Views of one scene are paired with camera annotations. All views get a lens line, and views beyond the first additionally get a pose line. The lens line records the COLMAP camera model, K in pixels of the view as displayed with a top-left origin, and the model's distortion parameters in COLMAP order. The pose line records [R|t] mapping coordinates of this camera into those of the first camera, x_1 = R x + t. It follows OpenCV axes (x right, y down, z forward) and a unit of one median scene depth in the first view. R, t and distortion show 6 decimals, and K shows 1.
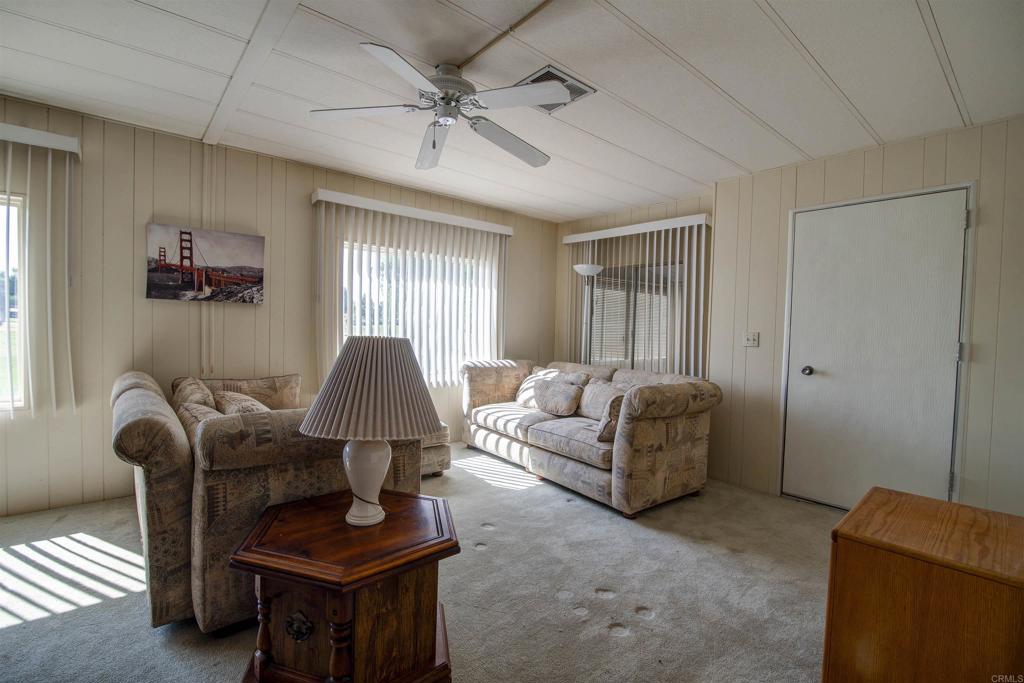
lens RADIAL K [[466.0, 0, 513.7], [0, 466.0, 341.8], [0, 0, 1]] dist [-0.016911, -0.000542]
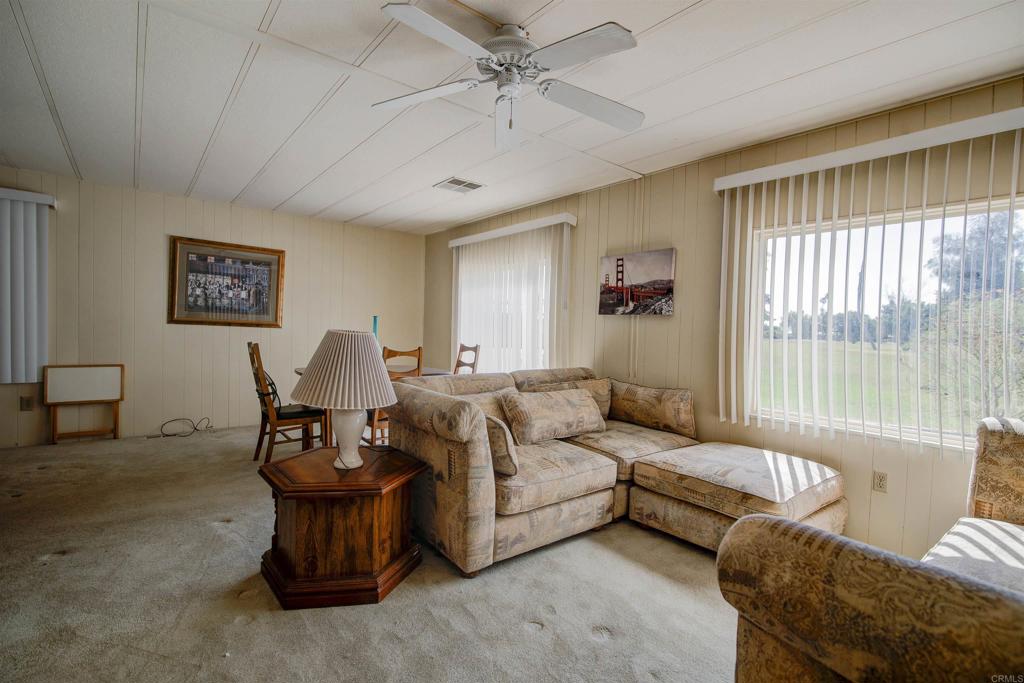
lens RADIAL K [[466.0, 0, 510.7], [0, 466.0, 341.3], [0, 0, 1]] dist [-0.016911, -0.000542]
pose [[-0.026628, 0.009766, -0.999598, 0.505525], [-0.056793, 0.998322, 0.011267, -0.016751], [0.998031, 0.057071, -0.026029, 0.722758]]
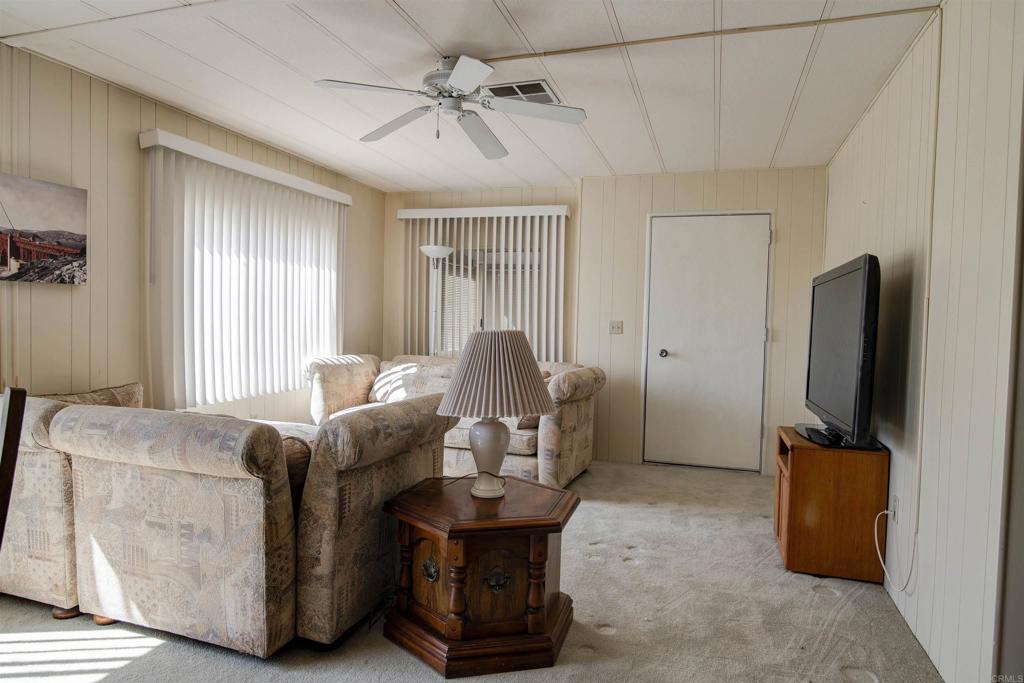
lens RADIAL K [[618.8, 0, 510.7], [0, 618.8, 341.8], [0, 0, 1]] dist [0.006423, -0.001685]
pose [[0.856976, -0.025077, 0.514746, -0.502574], [0.015735, 0.999623, 0.022502, -0.008231], [-0.515116, -0.011184, 0.857047, -0.145910]]
